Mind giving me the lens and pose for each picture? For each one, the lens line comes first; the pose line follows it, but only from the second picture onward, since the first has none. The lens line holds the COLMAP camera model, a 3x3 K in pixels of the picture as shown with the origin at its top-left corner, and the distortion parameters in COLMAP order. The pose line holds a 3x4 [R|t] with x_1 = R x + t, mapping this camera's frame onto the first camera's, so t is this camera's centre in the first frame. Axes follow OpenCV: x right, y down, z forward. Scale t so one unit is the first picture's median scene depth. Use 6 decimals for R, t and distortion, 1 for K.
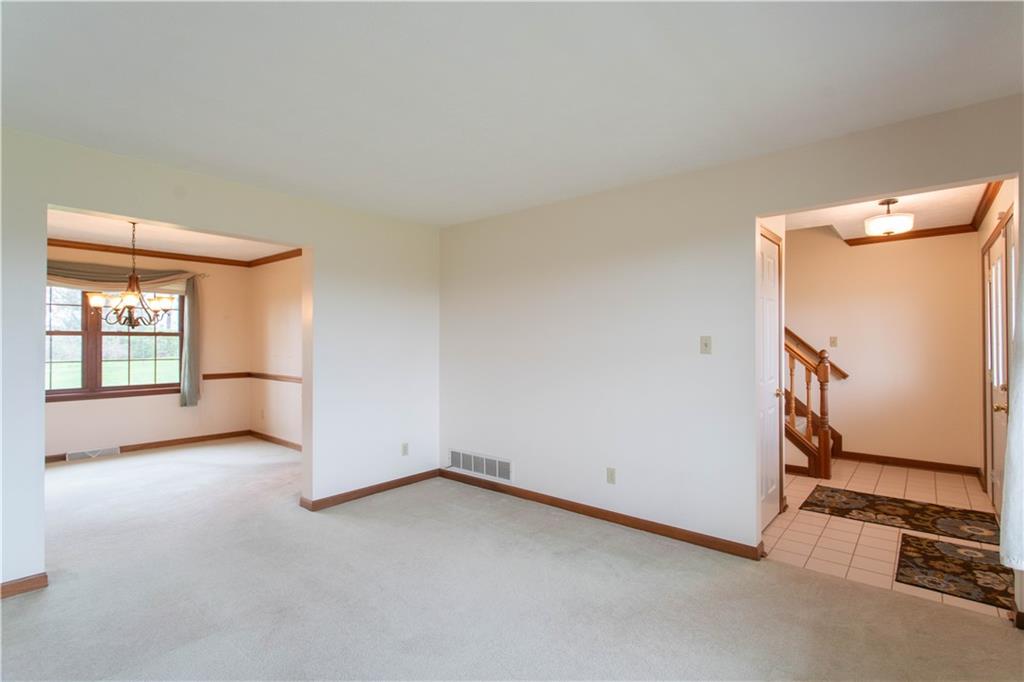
lens RADIAL K [[478.3, 0, 515.6], [0, 478.3, 343.0], [0, 0, 1]] dist [-0.010131, 0.001180]
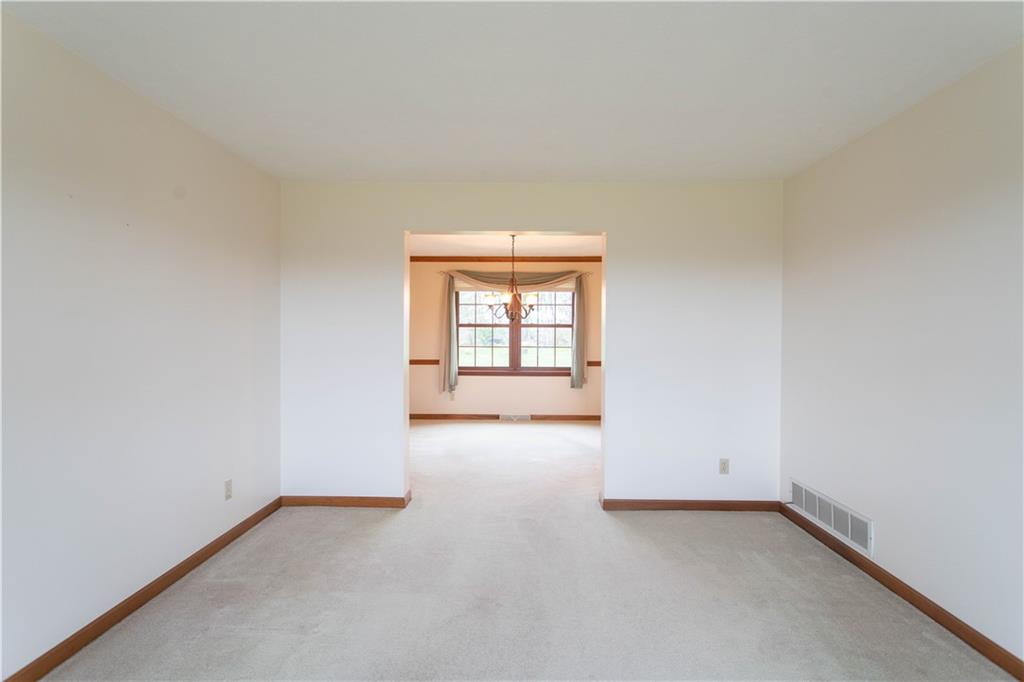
lens RADIAL K [[478.3, 0, 515.6], [0, 478.3, 343.0], [0, 0, 1]] dist [-0.010131, 0.001180]
pose [[0.623724, 0.019217, -0.781408, 0.162705], [-0.004692, 0.999772, 0.020841, -0.000020], [0.781630, -0.009332, 0.623672, 0.212621]]
